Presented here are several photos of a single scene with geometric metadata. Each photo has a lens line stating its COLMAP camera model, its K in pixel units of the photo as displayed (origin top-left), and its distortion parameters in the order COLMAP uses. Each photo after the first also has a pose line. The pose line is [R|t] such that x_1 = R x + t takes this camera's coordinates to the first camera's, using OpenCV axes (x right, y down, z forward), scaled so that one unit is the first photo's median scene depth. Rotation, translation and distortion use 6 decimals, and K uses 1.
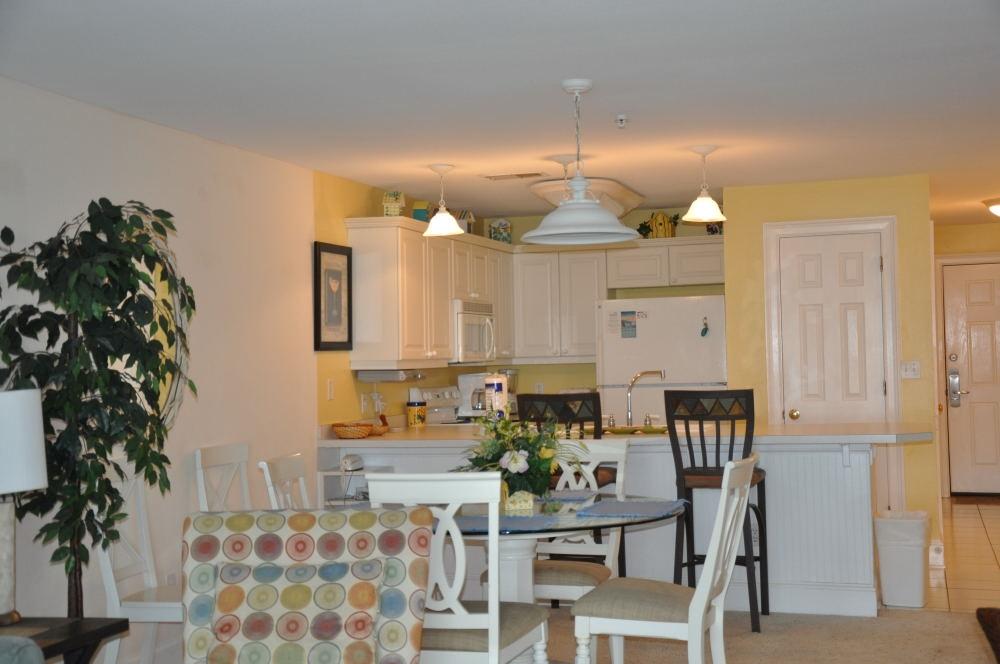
lens RADIAL K [[1352.6, 0, 500.0], [0, 1352.6, 332.0], [0, 0, 1]] dist [0.018160, 0.014223]
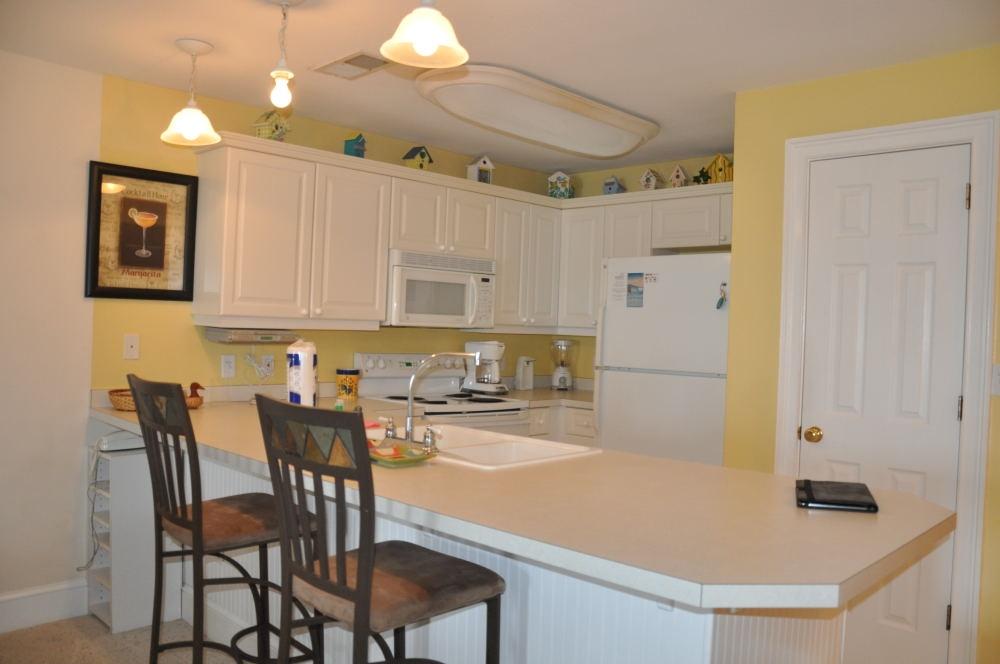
lens RADIAL K [[796.2, 0, 500.0], [0, 796.2, 332.0], [0, 0, 1]] dist [-0.115984, 0.009798]
pose [[0.890641, 0.057686, -0.451033, 0.246613], [-0.045883, 0.998259, 0.037070, 0.005385], [0.452386, -0.012322, 0.891737, 0.600023]]
